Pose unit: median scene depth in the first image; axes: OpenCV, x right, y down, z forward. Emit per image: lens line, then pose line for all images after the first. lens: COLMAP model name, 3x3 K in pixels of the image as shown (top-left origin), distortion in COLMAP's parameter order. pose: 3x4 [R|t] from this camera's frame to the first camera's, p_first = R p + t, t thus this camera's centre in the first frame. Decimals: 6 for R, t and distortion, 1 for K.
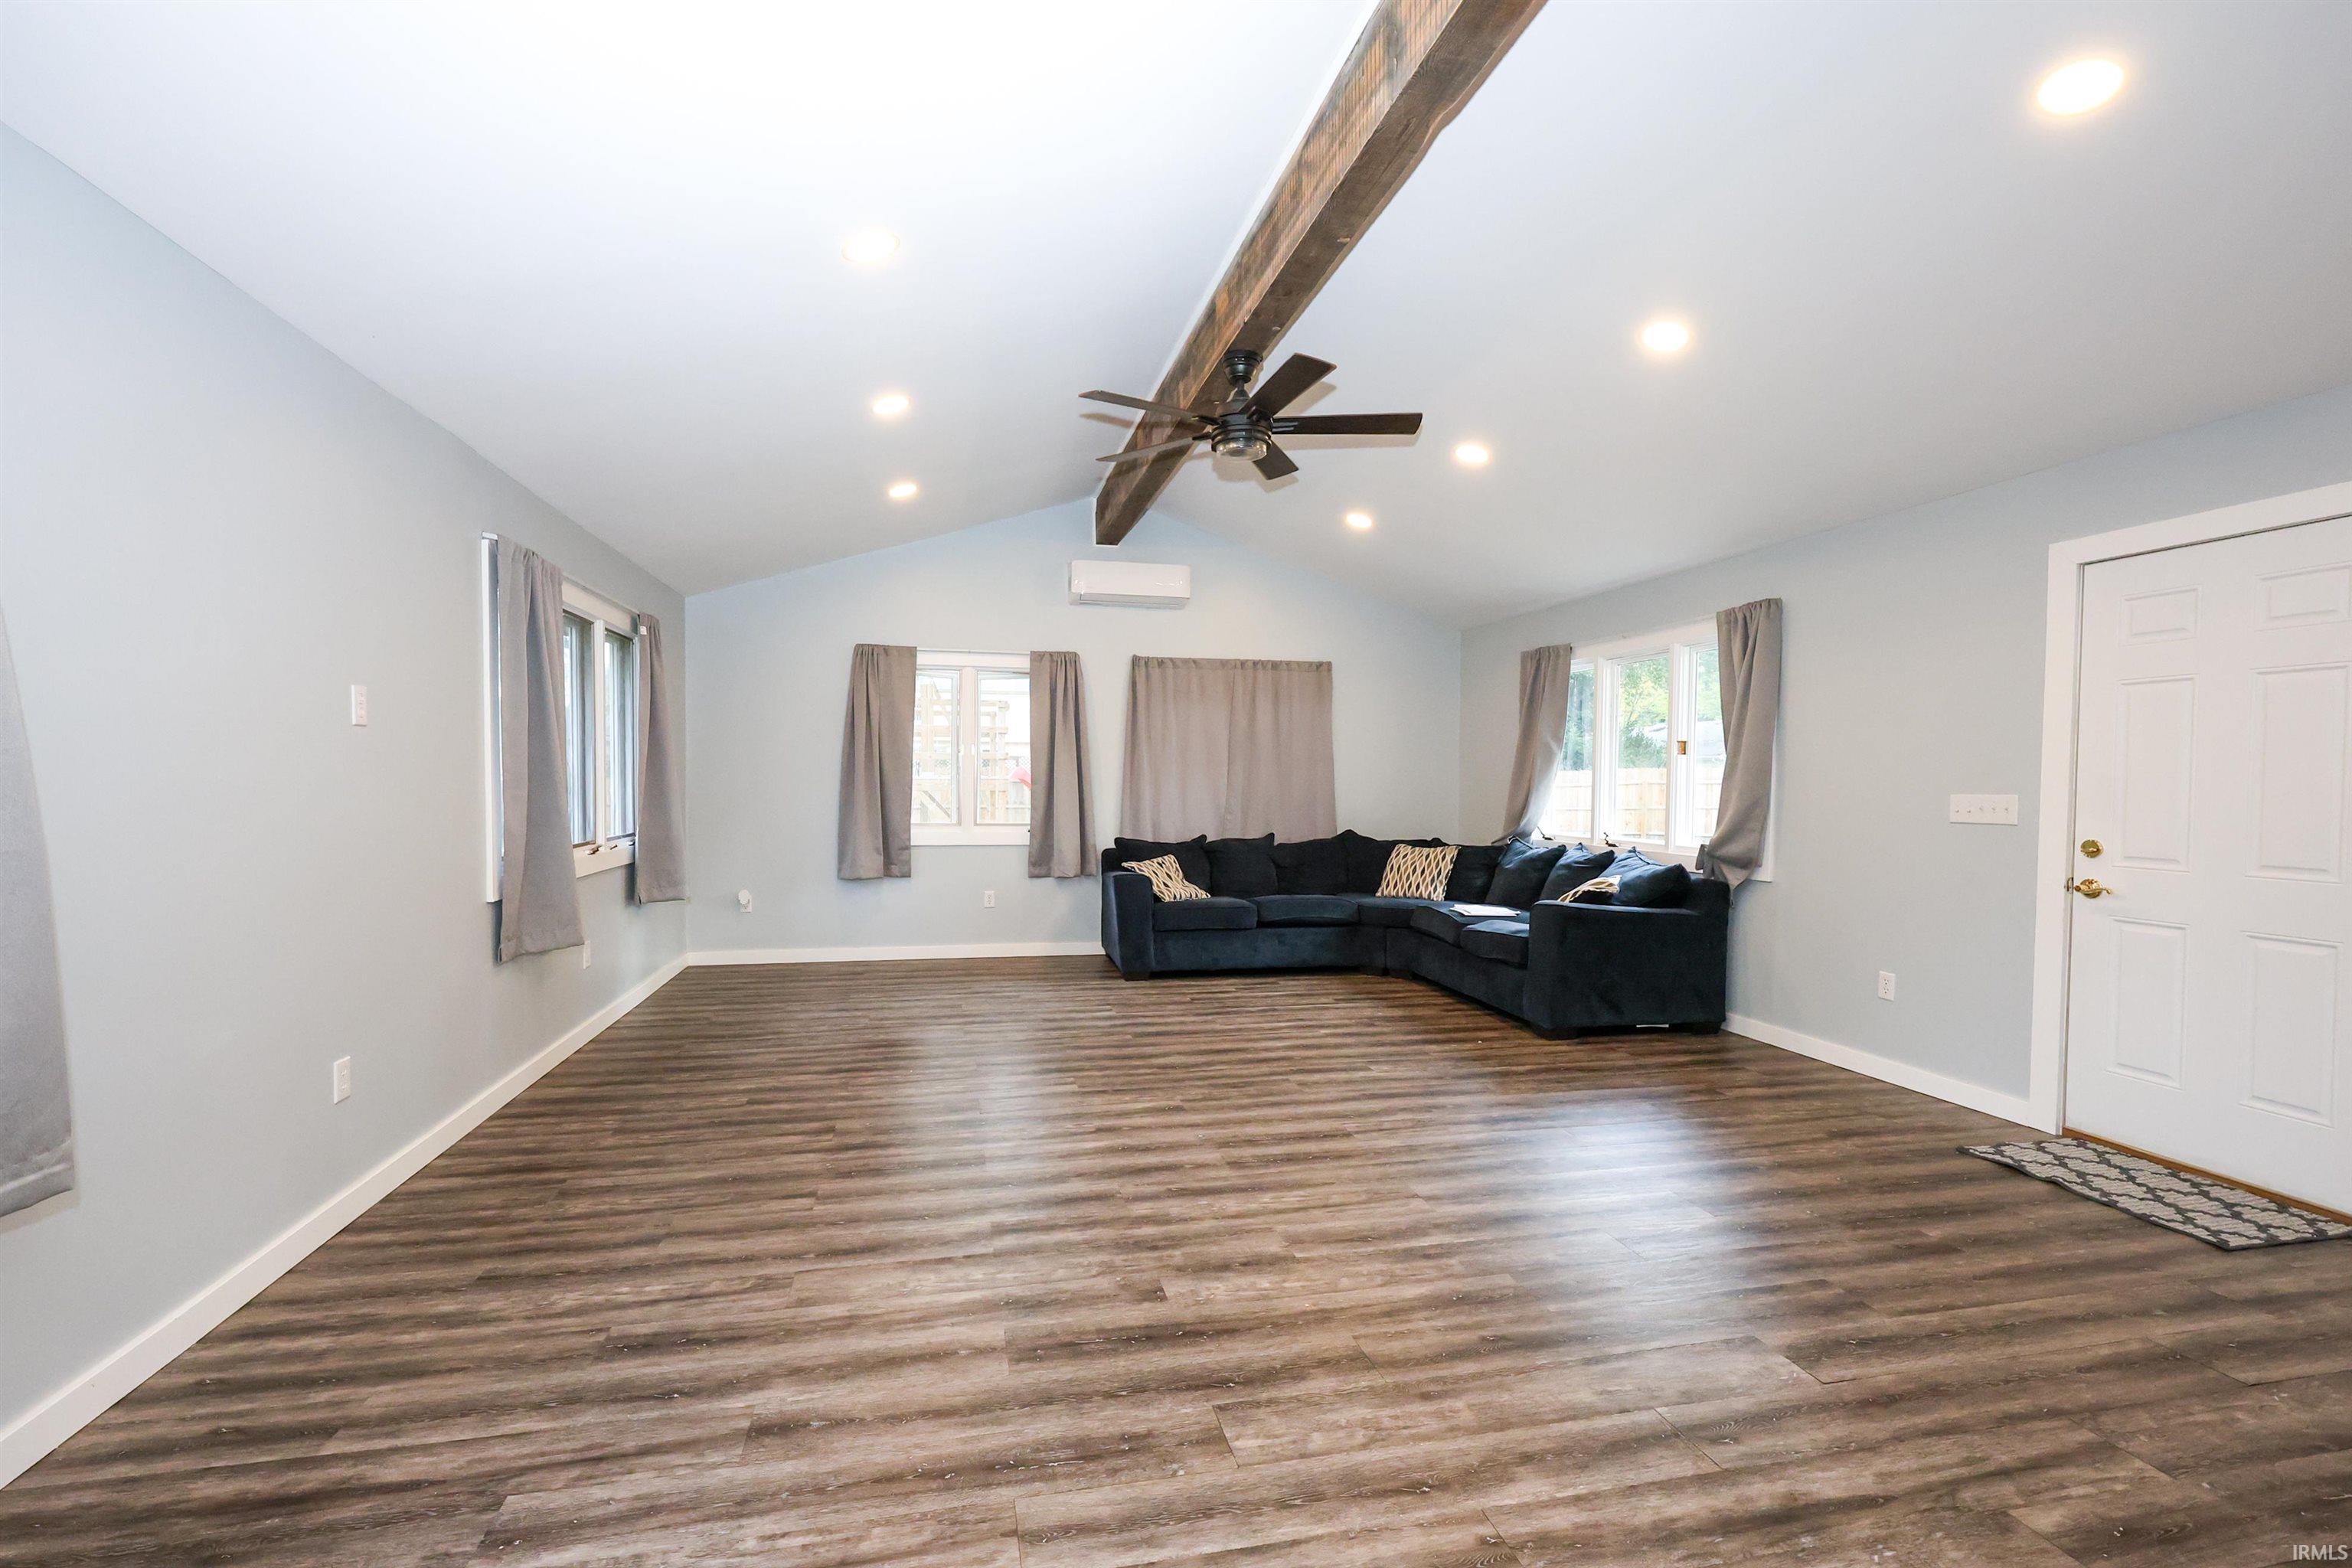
lens RADIAL K [[923.2, 0, 1131.7], [0, 923.2, 785.3], [0, 0, 1]] dist [-0.002830, -0.000158]
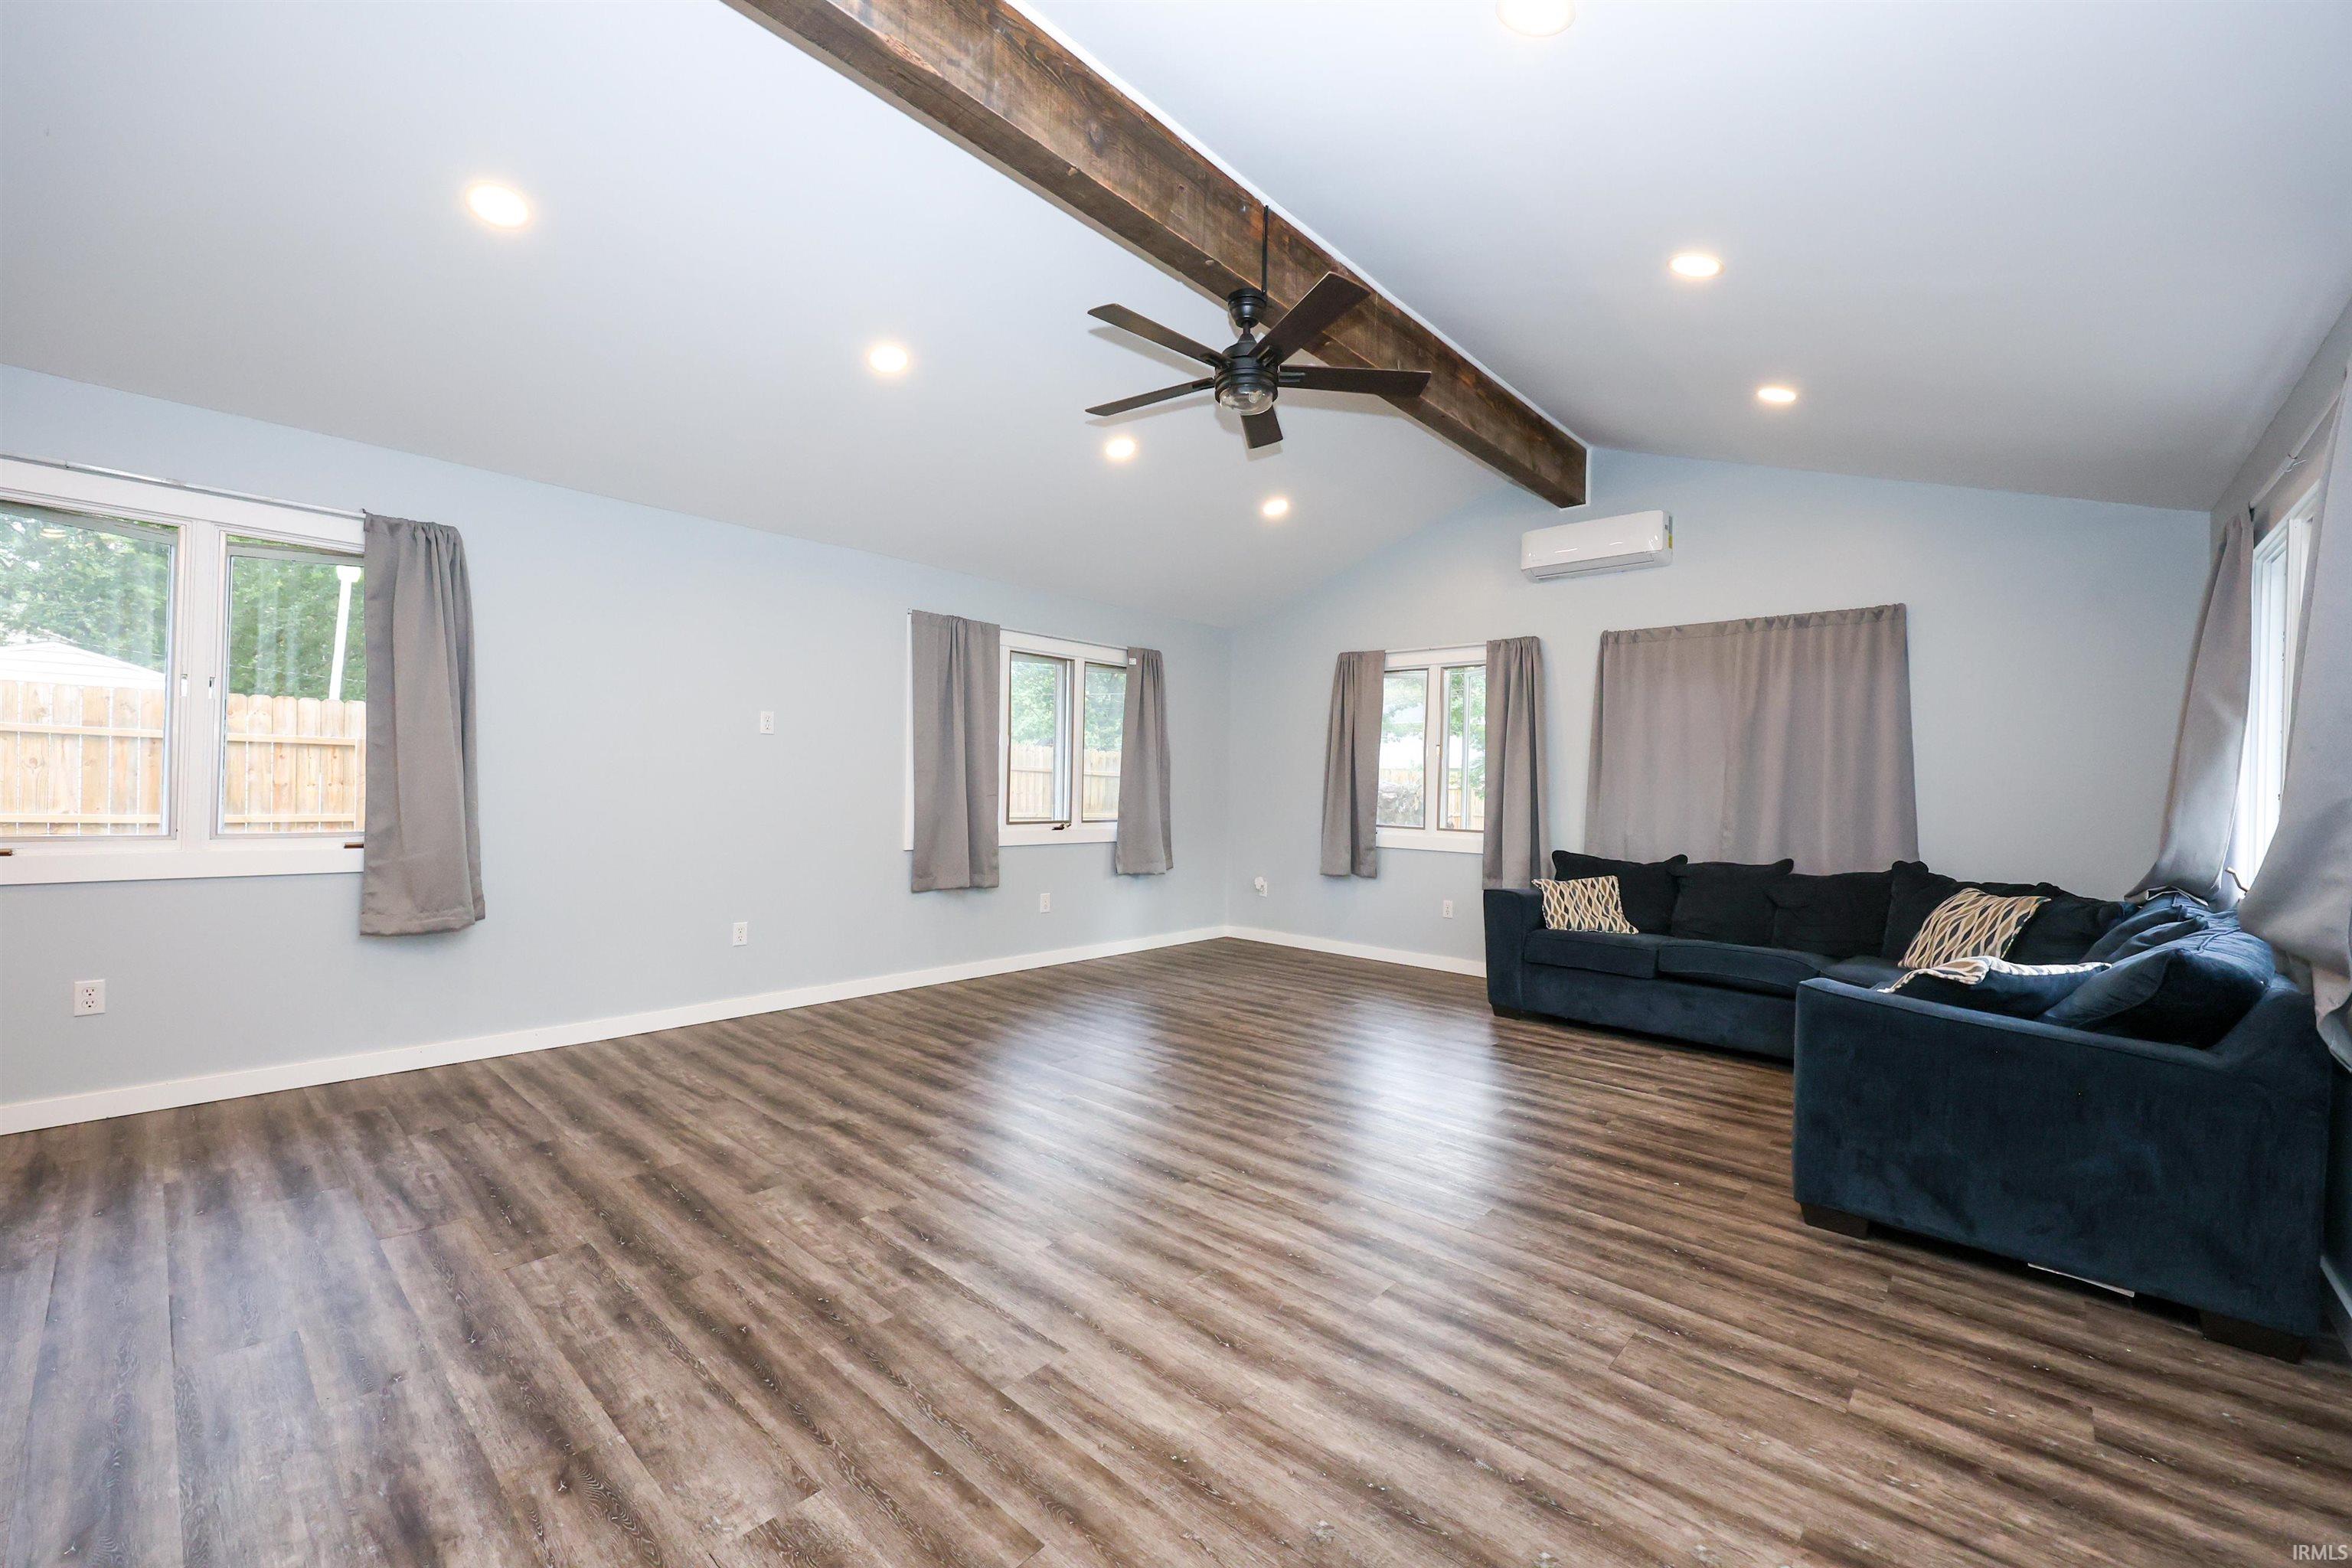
lens RADIAL K [[923.2, 0, 1270.4], [0, 923.2, 812.3], [0, 0, 1]] dist [-0.002830, -0.000158]
pose [[0.637179, 0.024629, -0.770323, 0.804494], [-0.017335, 0.999694, 0.017624, 0.018398], [0.770521, 0.002124, 0.637411, 0.443746]]
